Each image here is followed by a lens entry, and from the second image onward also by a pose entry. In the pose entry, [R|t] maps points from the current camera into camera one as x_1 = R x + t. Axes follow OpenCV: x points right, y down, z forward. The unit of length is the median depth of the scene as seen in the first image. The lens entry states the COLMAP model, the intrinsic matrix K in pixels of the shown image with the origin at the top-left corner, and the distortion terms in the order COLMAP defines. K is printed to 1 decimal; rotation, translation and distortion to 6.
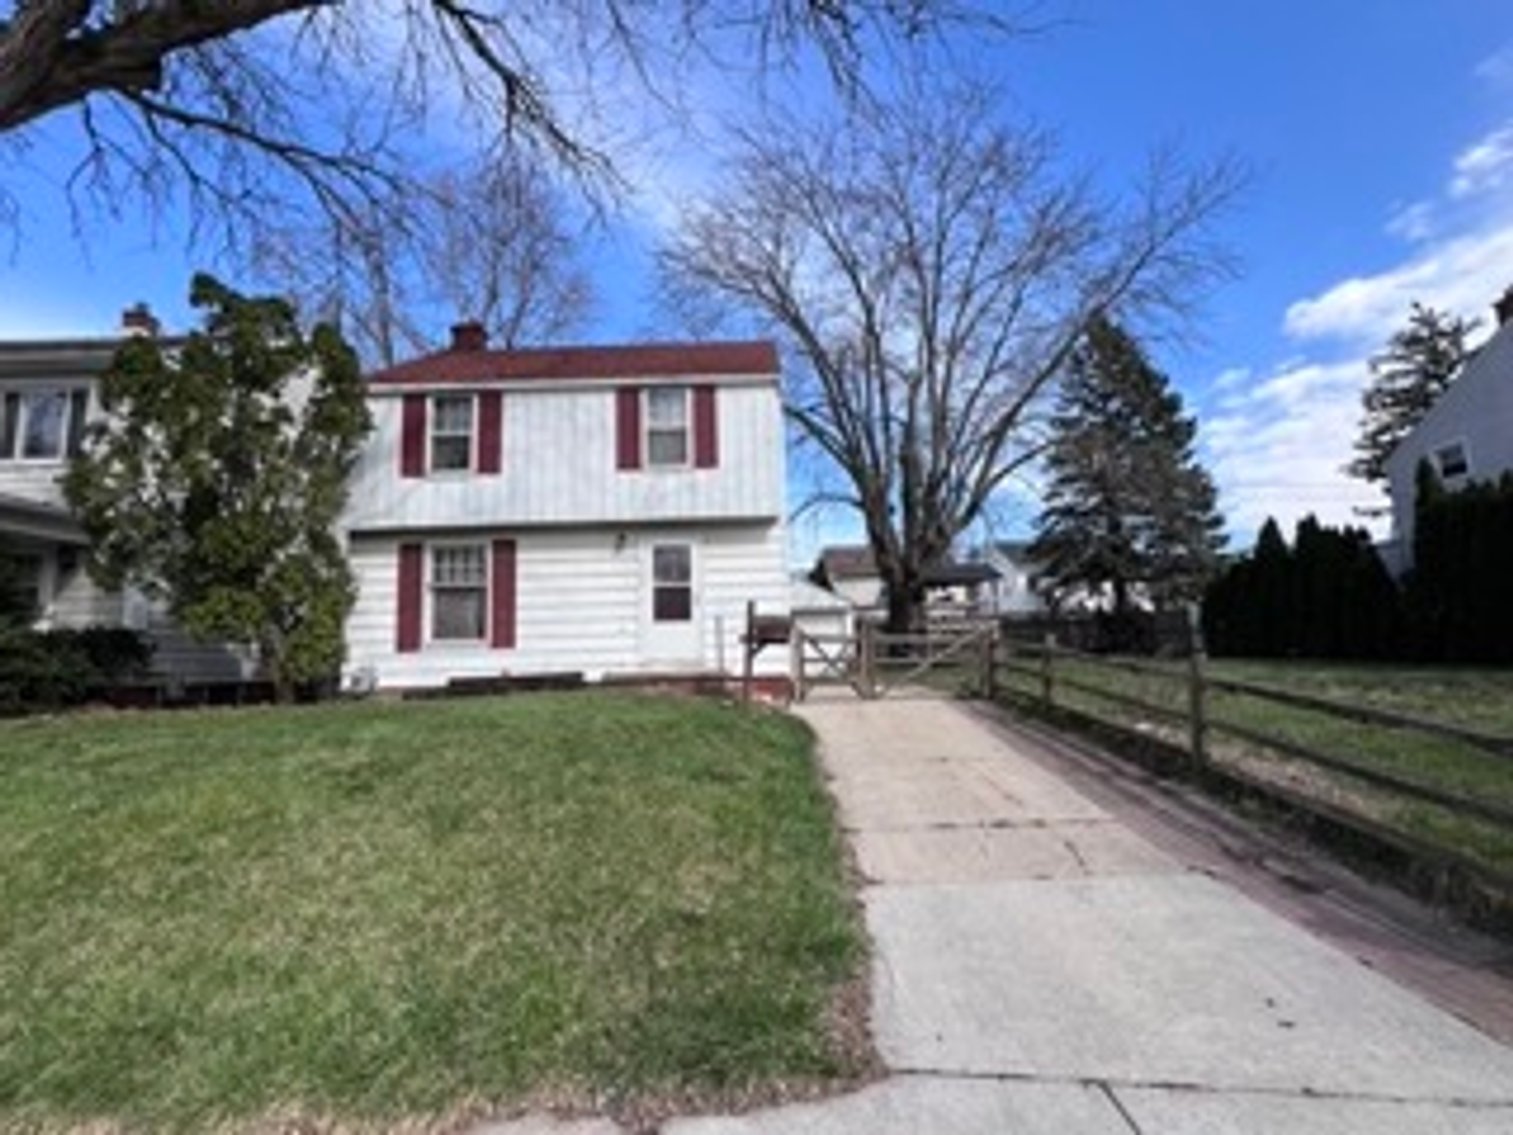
lens RADIAL K [[655.5, 0, 749.6], [0, 655.5, 576.6], [0, 0, 1]] dist [0.005748, -0.001498]
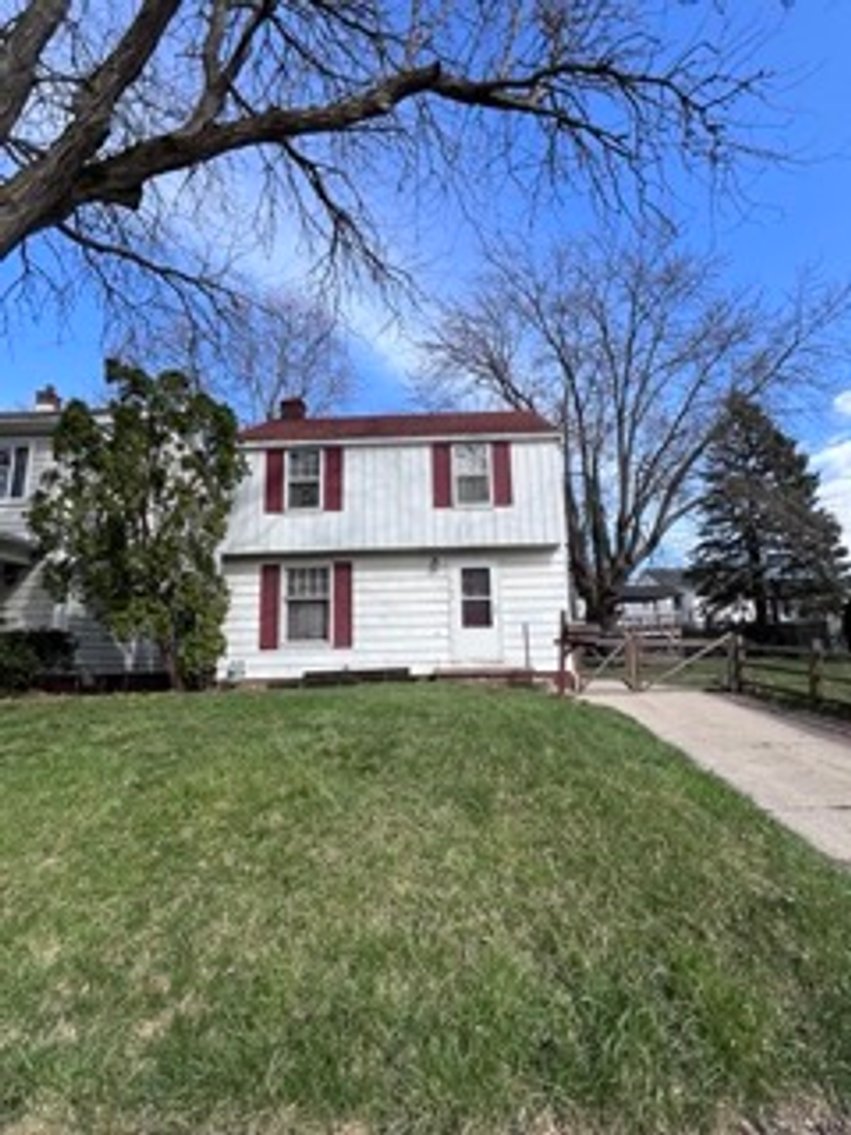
lens RADIAL K [[491.8, 0, 421.9], [0, 491.8, 573.8], [0, 0, 1]] dist [0.005748, -0.001498]
pose [[0.999701, 0.002918, -0.024262, -0.196405], [-0.003984, 0.999024, -0.044002, 0.007592], [0.024110, 0.044085, 0.998737, 0.052101]]
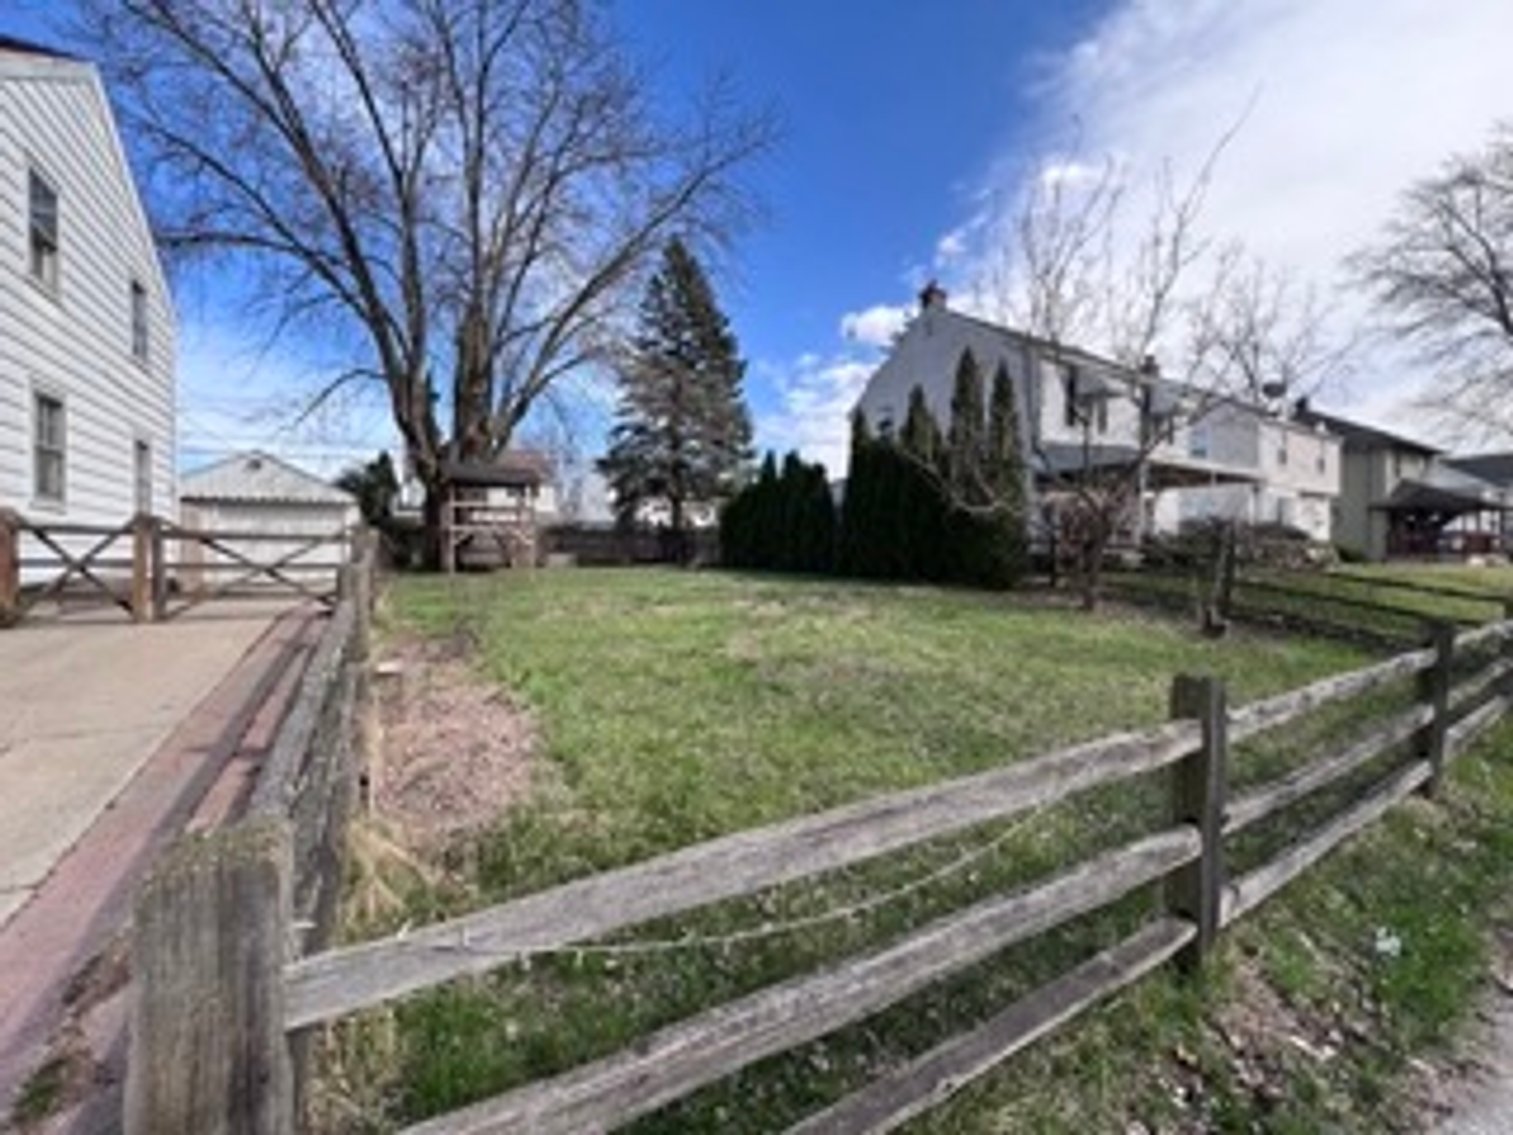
lens RADIAL K [[603.1, 0, 757.9], [0, 603.1, 571.2], [0, 0, 1]] dist [-0.002197, -0.000045]
pose [[0.832472, 0.016440, 0.553824, 0.298644], [-0.090415, 0.990192, 0.106514, 0.017462], [-0.546641, -0.138744, 0.825793, 0.169721]]
